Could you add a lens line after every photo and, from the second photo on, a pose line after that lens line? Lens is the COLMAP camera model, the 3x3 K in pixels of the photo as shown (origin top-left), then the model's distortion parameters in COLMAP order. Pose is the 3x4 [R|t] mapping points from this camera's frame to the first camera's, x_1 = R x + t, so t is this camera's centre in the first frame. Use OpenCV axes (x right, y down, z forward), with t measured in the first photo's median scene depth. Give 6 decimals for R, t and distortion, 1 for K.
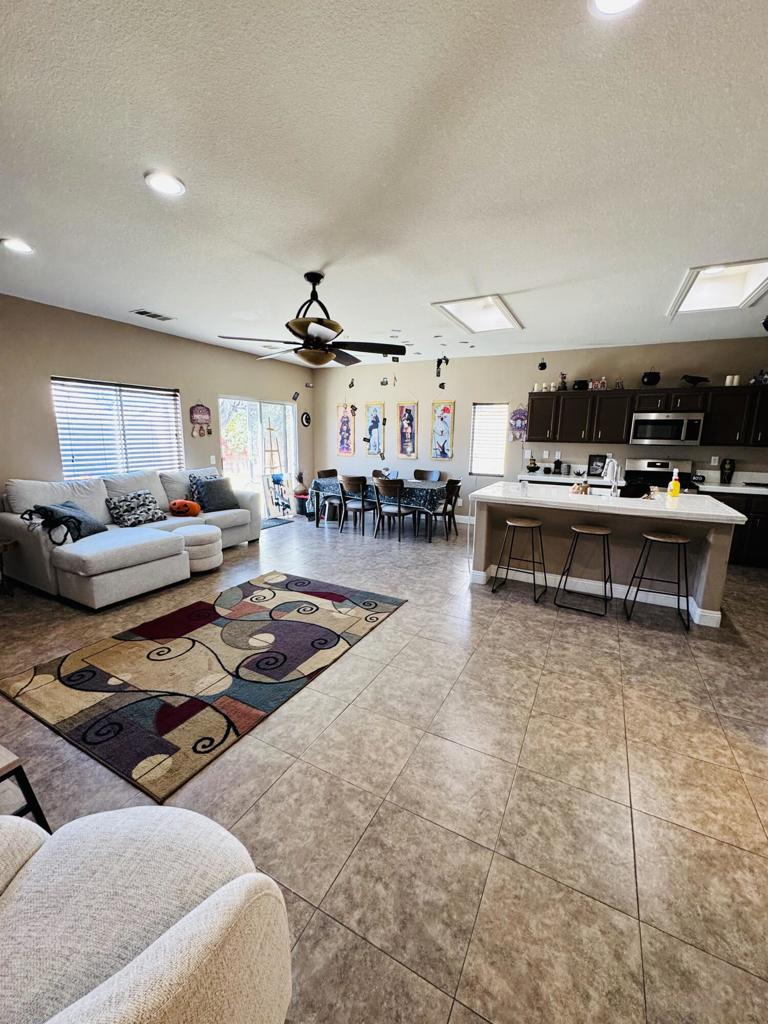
lens RADIAL K [[409.1, 0, 384.7], [0, 409.1, 510.4], [0, 0, 1]] dist [-0.002946, -0.000017]
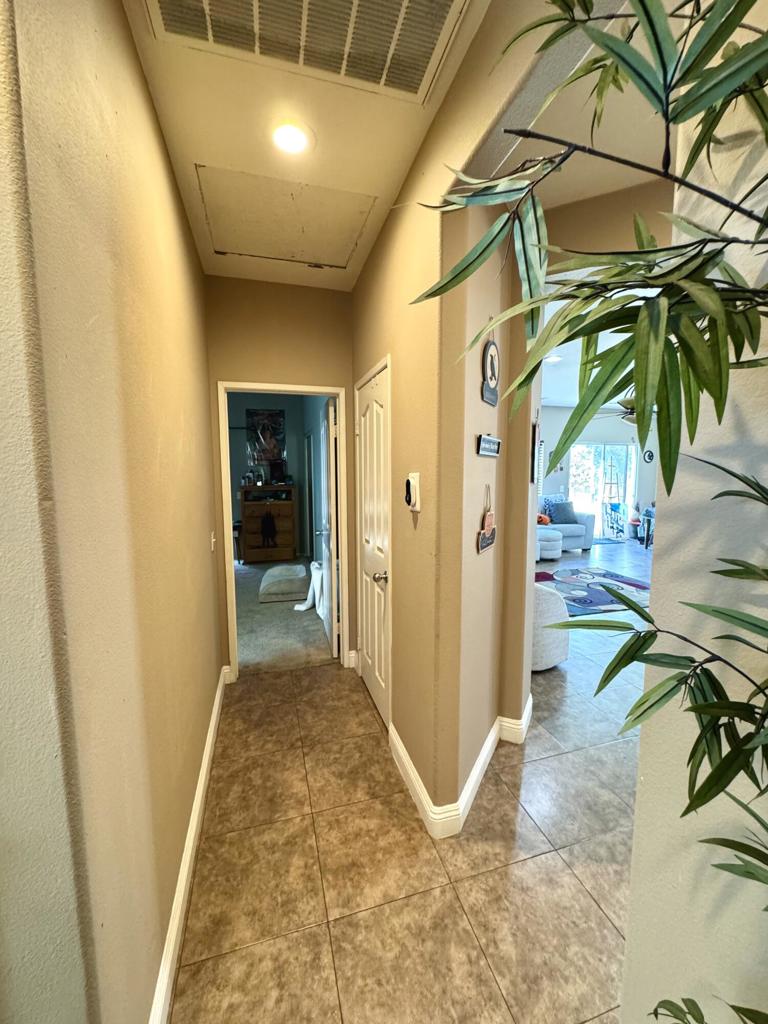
lens RADIAL K [[409.1, 0, 385.0], [0, 409.1, 511.5], [0, 0, 1]] dist [-0.002946, -0.000017]
pose [[0.692880, 0.063230, -0.718276, 0.244468], [-0.123756, 0.991794, -0.032073, 0.105971], [0.710354, 0.111114, 0.695019, -0.567134]]
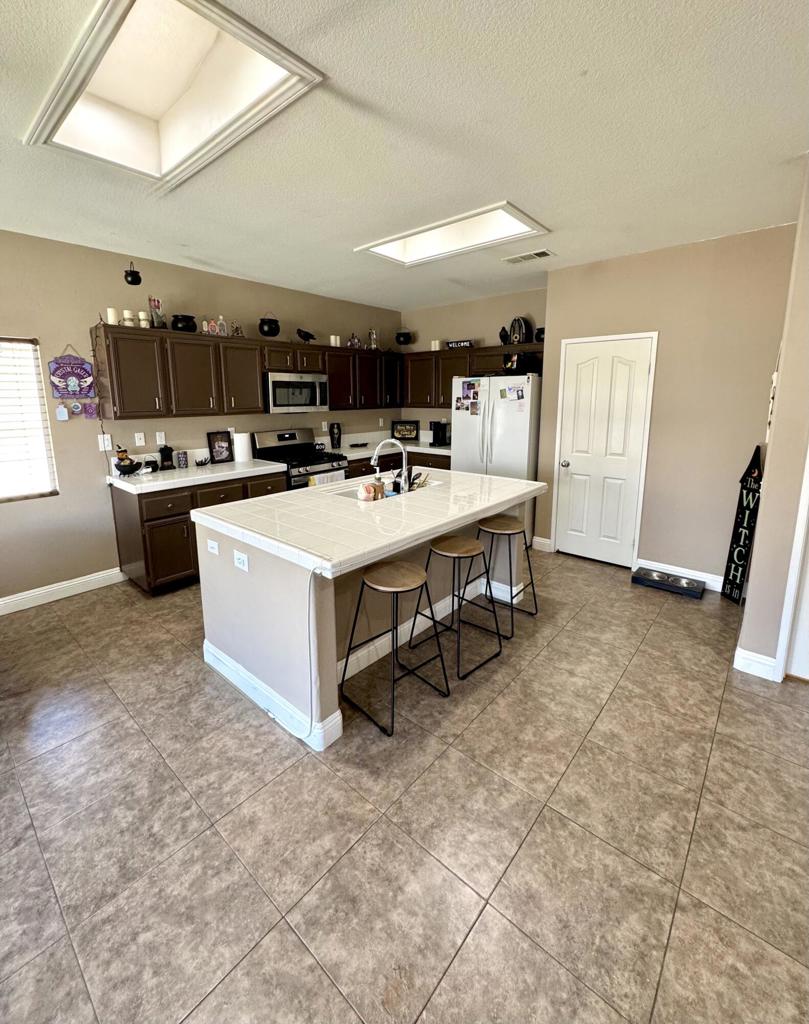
lens RADIAL K [[441.7, 0, 396.1], [0, 441.7, 470.4], [0, 0, 1]] dist [-0.003752, 0.000749]
pose [[0.234705, -0.182990, 0.954688, -0.181854], [0.186963, 0.972282, 0.140399, -0.182804], [-0.953917, 0.145539, 0.262412, 0.812193]]
